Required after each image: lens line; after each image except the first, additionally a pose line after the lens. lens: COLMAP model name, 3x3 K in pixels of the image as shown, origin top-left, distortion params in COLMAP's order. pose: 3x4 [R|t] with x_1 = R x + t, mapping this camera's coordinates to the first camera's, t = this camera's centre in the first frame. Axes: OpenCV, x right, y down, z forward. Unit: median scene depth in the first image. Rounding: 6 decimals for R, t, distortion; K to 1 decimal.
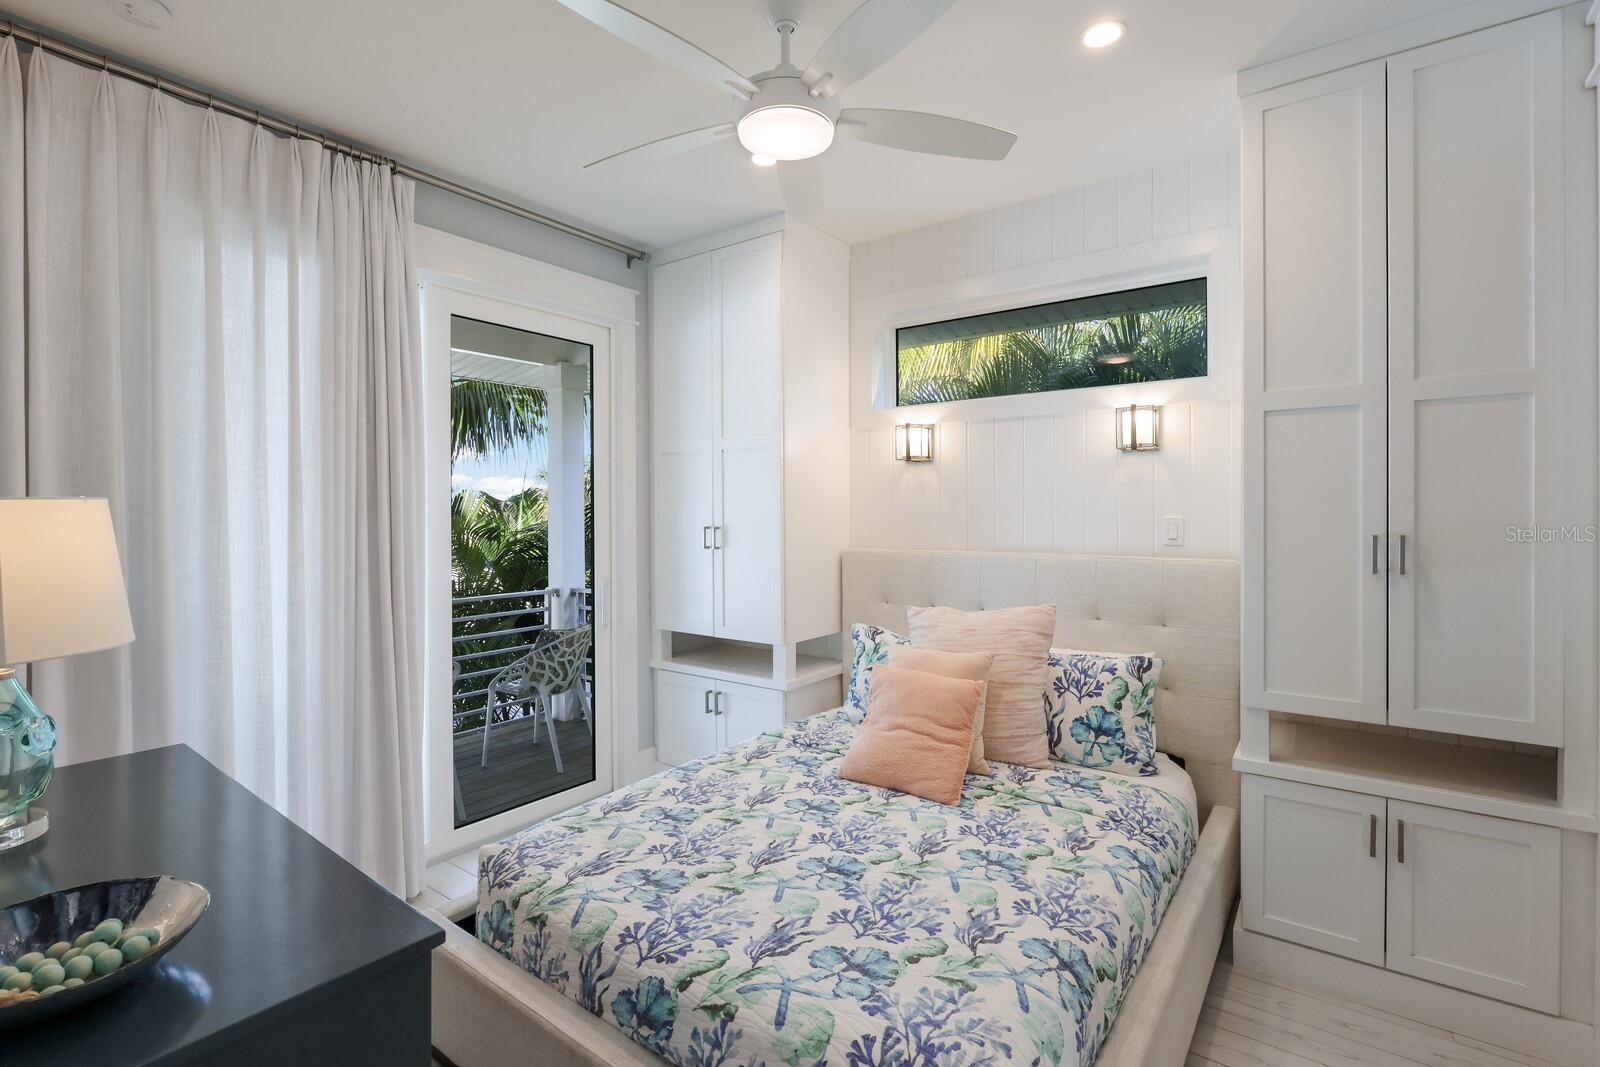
lens RADIAL K [[710.6, 0, 798.6], [0, 710.6, 508.8], [0, 0, 1]] dist [-0.000825, -0.000227]
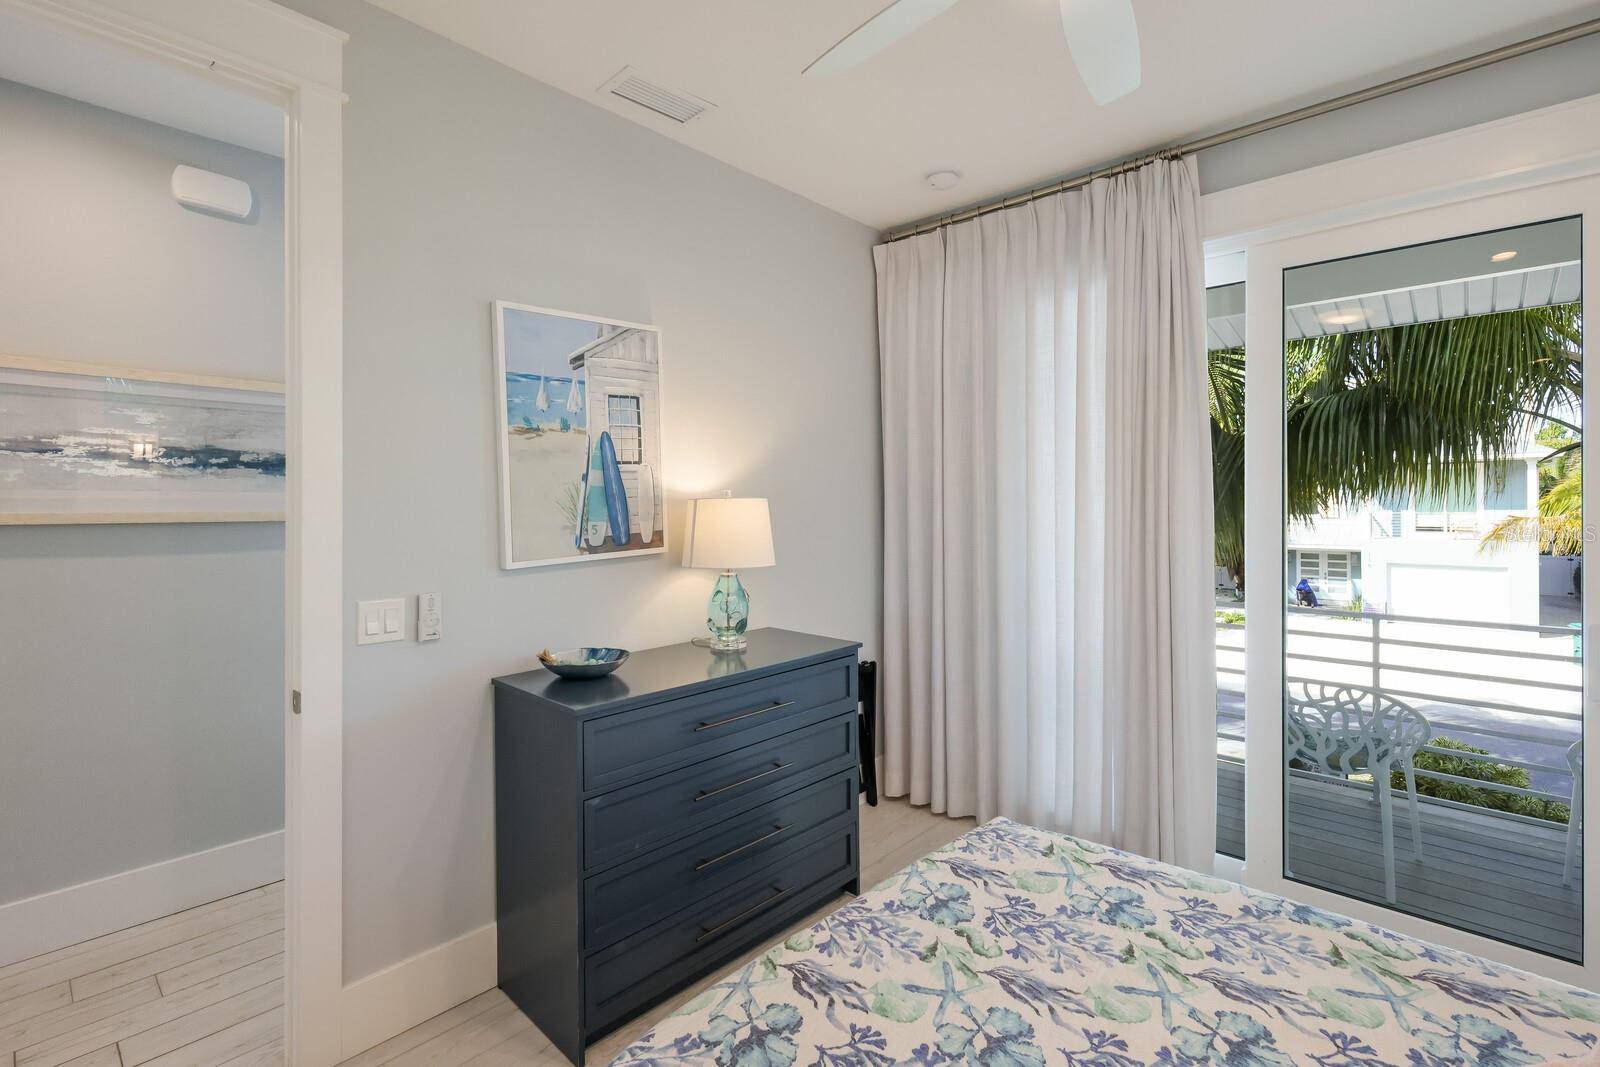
lens RADIAL K [[733.6, 0, 799.4], [0, 733.6, 477.9], [0, 0, 1]] dist [-0.011310, 0.000124]
pose [[-0.087627, -0.031642, -0.995651, 0.608029], [0.003869, 0.999477, -0.032104, 0.004957], [0.996146, -0.006665, -0.087459, 0.714438]]
